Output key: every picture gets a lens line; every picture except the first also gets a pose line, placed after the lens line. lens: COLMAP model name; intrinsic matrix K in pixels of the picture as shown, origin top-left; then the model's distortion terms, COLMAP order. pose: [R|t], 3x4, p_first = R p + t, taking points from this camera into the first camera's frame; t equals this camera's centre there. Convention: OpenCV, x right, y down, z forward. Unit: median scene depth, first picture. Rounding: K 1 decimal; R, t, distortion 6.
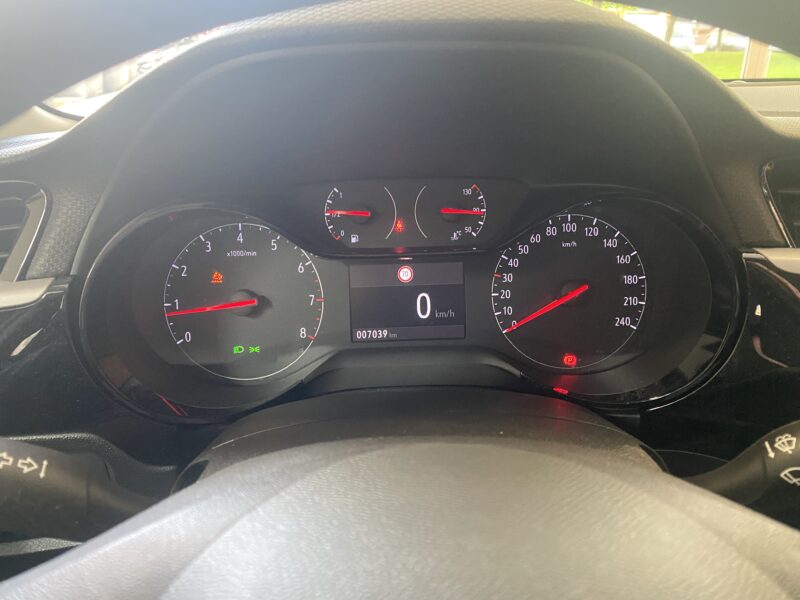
lens RADIAL K [[607.1, 0, 399.8], [0, 607.1, 300.1], [0, 0, 1]] dist [0.001008, 0.000696]
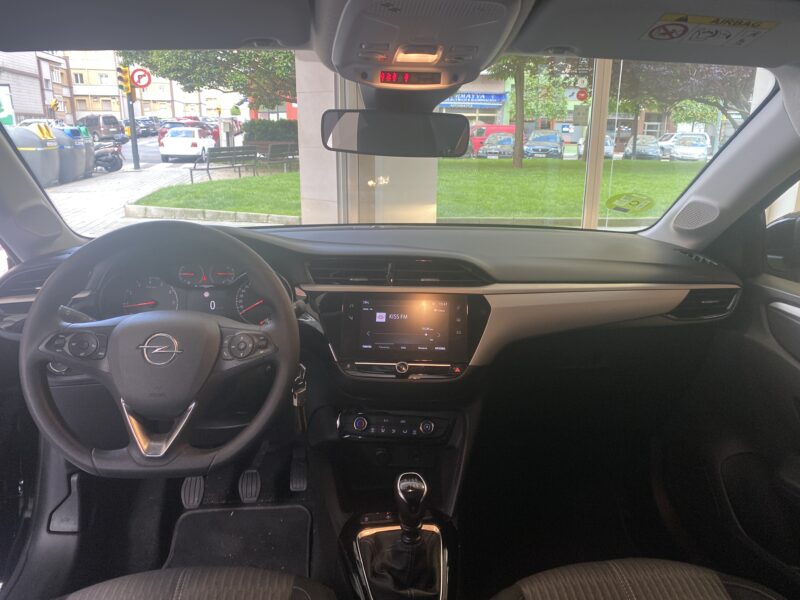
lens RADIAL K [[607.1, 0, 400.0], [0, 607.1, 300.3], [0, 0, 1]] dist [0.001008, 0.000696]
pose [[0.997160, 0.003522, 0.075228, 0.735827], [0.007378, 0.989532, -0.144127, 0.425125], [-0.074948, 0.144273, 0.986696, -2.030376]]
